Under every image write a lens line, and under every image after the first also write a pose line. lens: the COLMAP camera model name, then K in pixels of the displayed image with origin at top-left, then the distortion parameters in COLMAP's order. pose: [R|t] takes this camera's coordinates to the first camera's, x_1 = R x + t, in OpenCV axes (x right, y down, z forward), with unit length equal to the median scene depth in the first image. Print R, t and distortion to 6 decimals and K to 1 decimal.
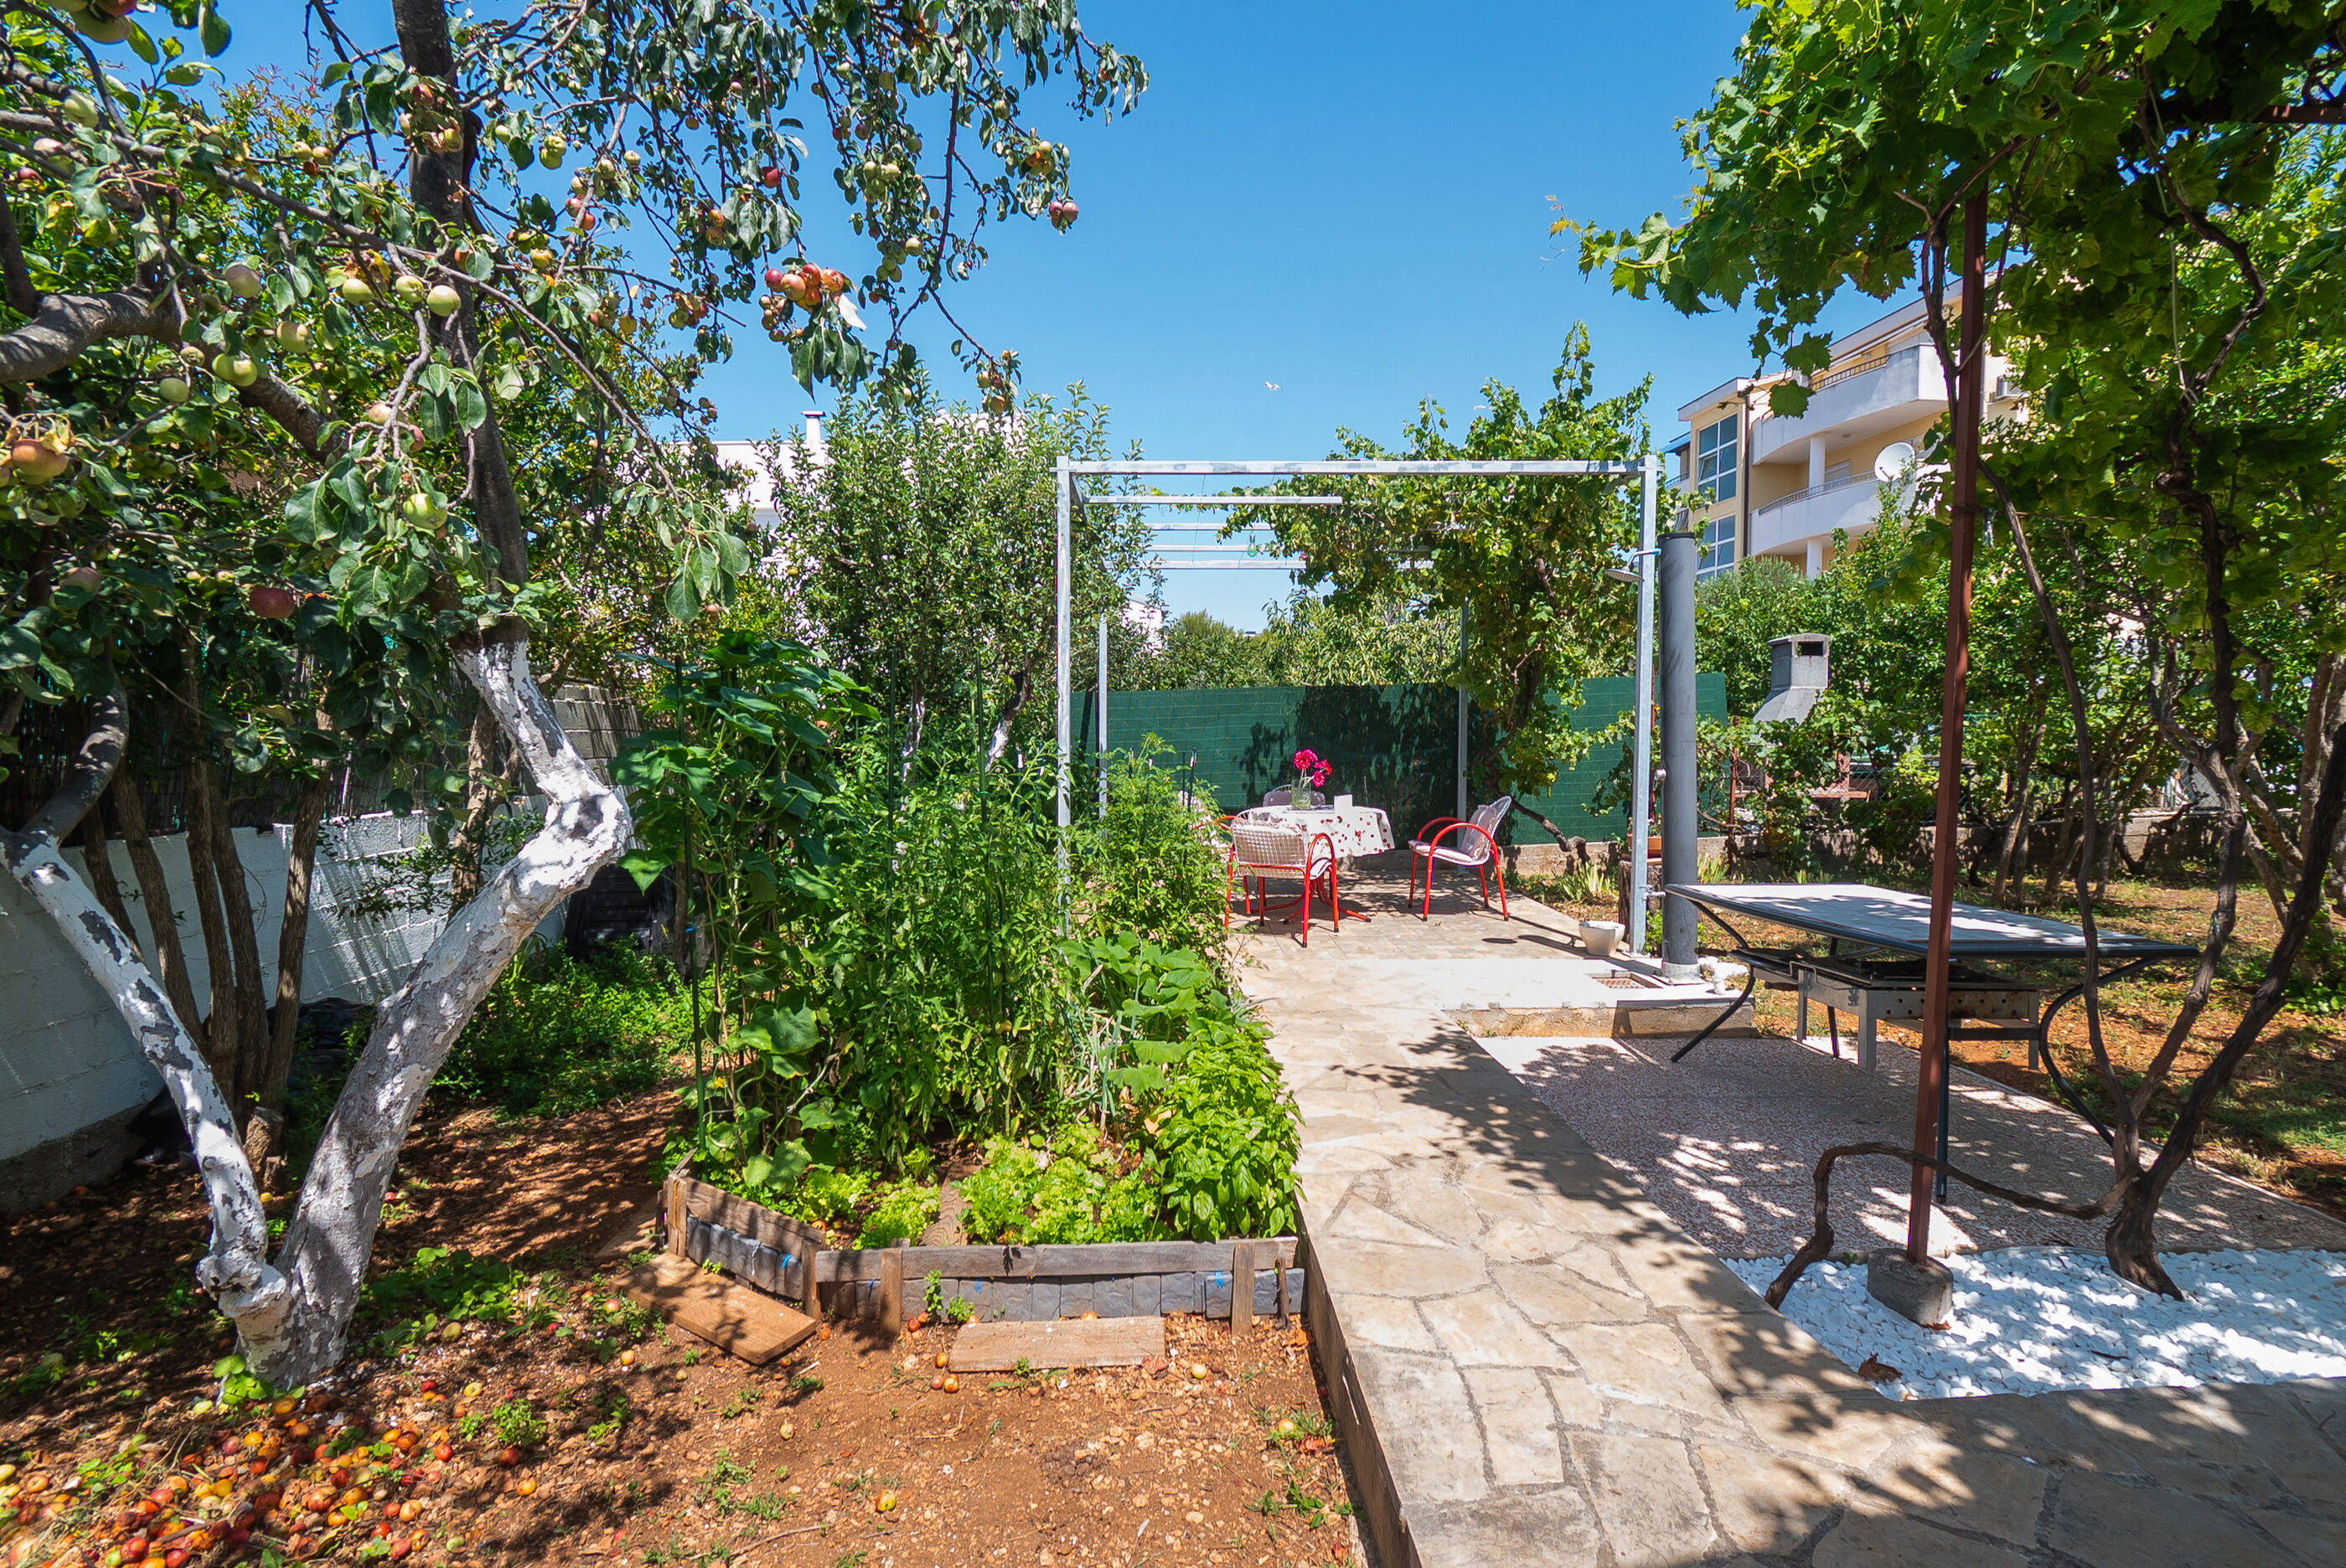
lens RADIAL K [[1073.6, 0, 1194.5], [0, 1073.6, 781.8], [0, 0, 1]] dist [-0.003376, -0.001039]
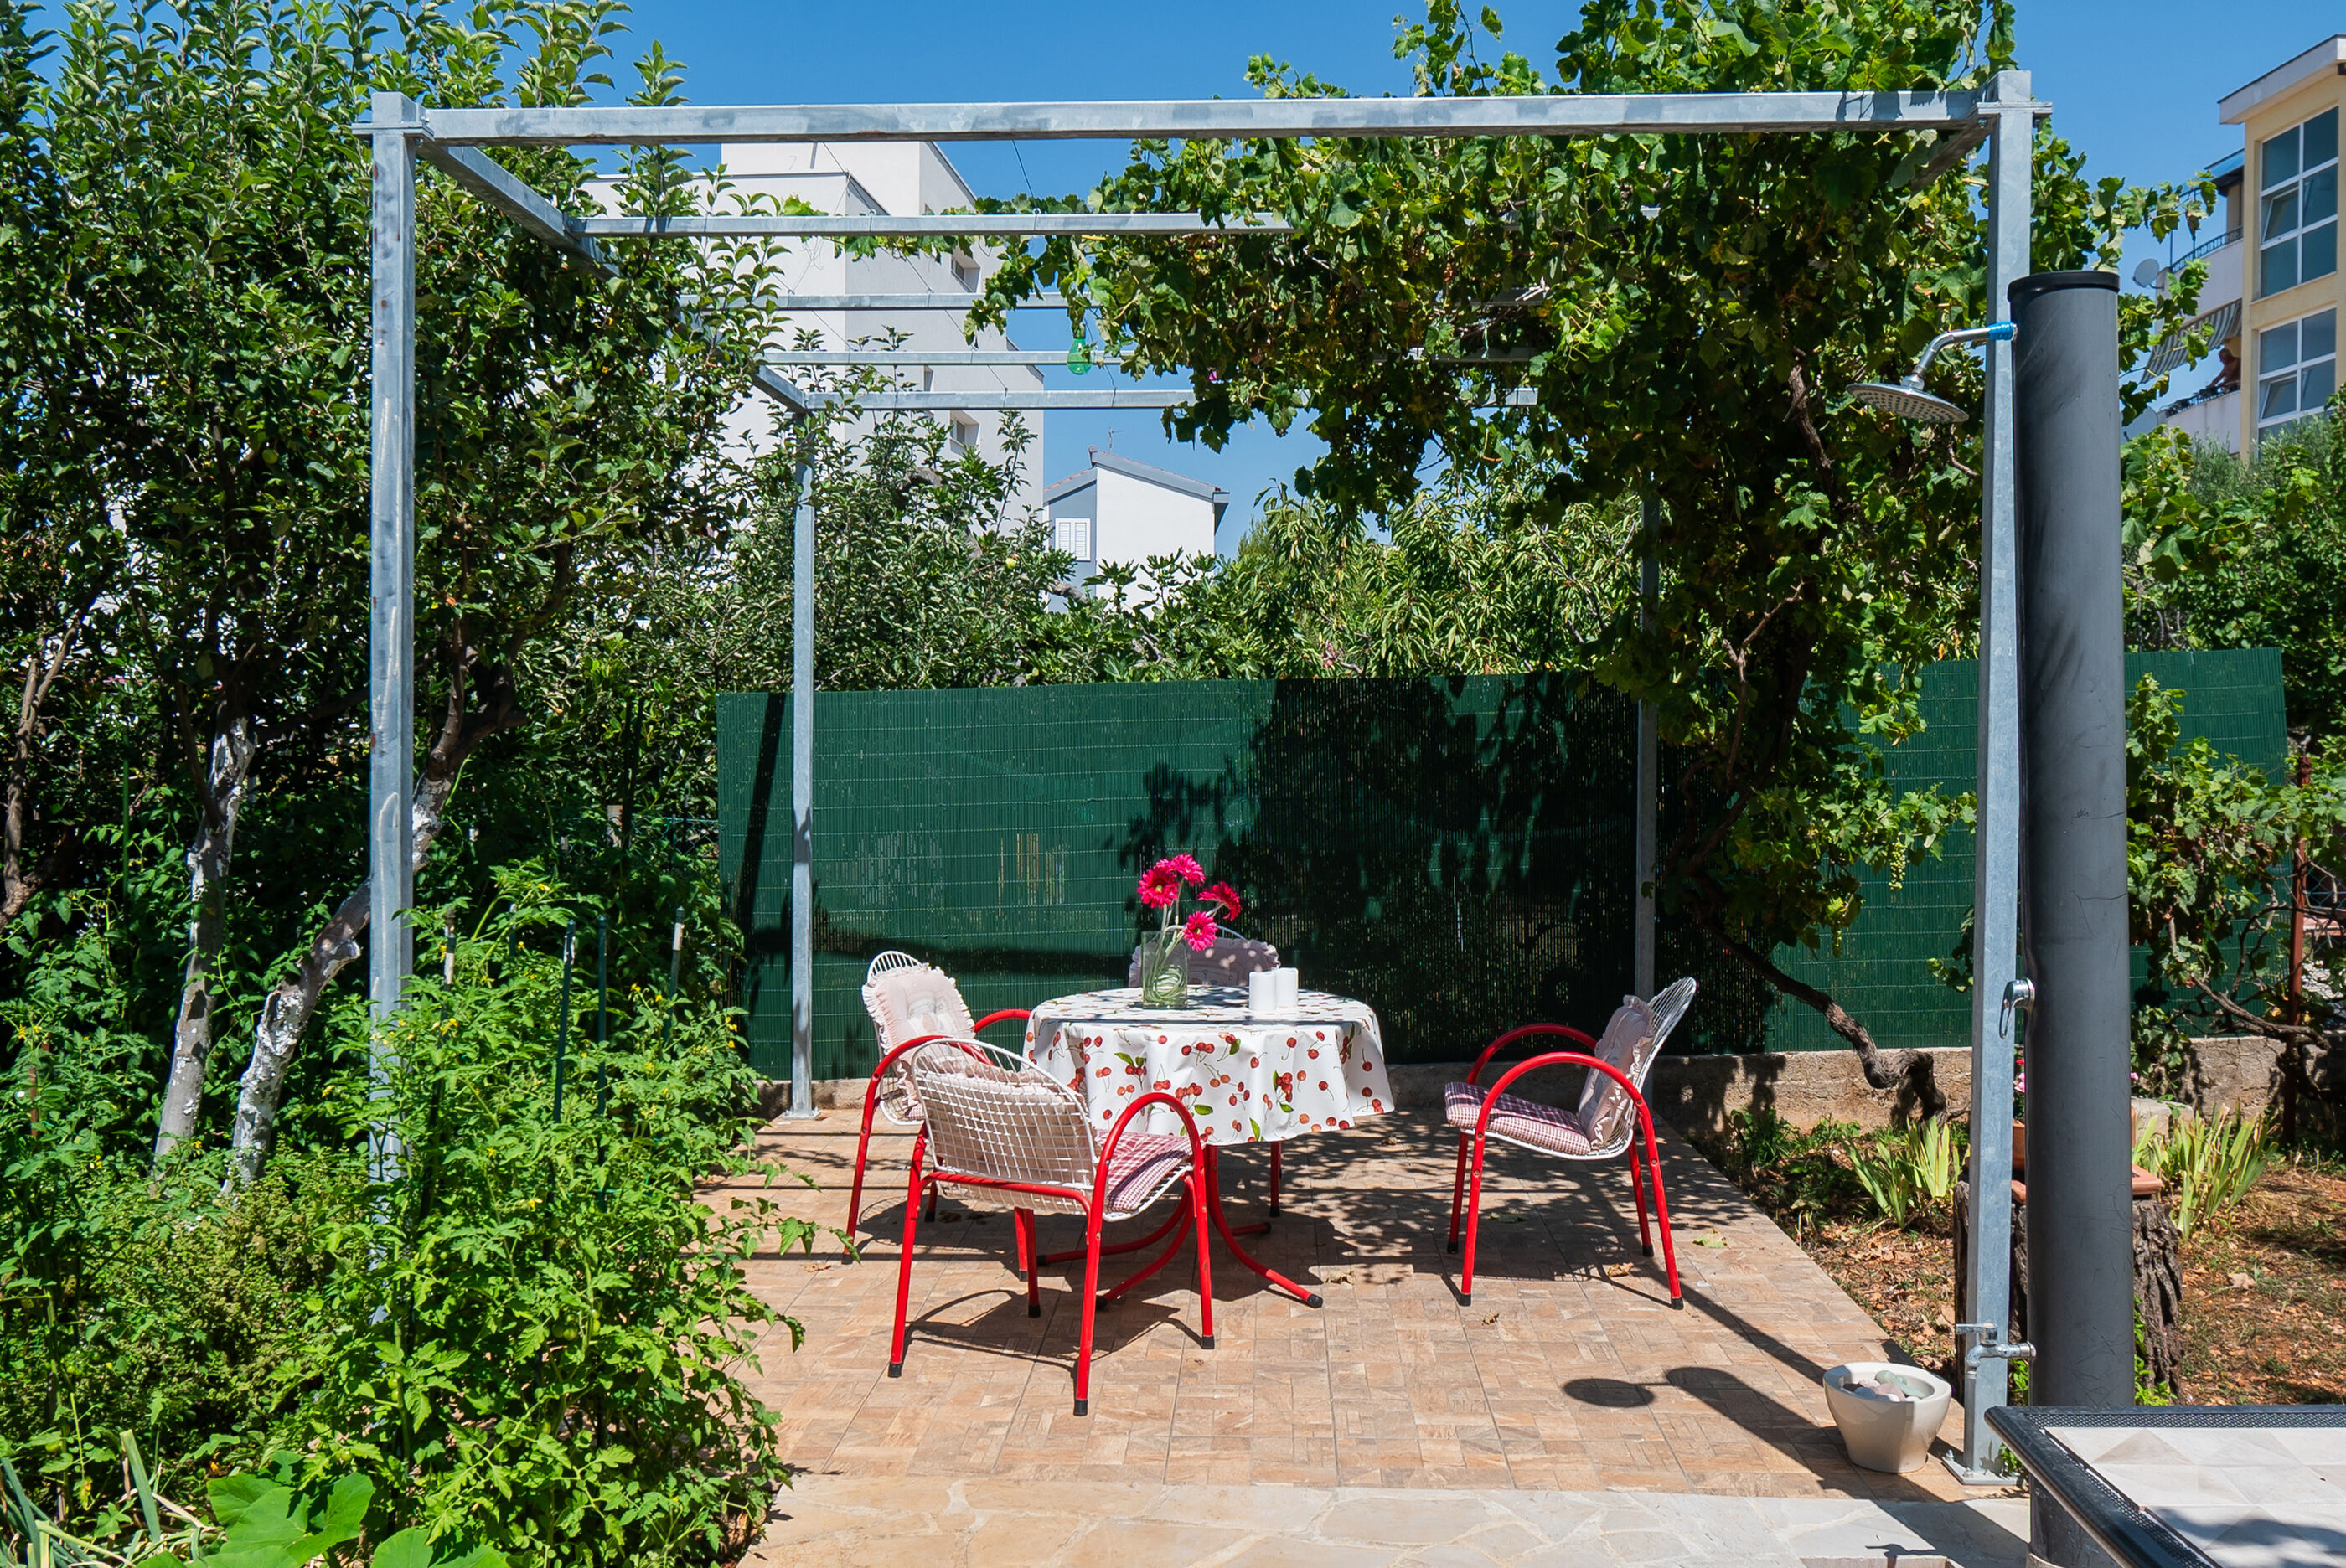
lens RADIAL K [[2031.4, 0, 1173.0], [0, 2031.4, 784.0], [0, 0, 1]] dist [-0.003972, -0.005279]
pose [[0.998371, 0.005188, -0.056821, 0.143032], [-0.006322, 0.999784, -0.019803, -0.040522], [0.056706, 0.020130, 0.998188, 0.244893]]
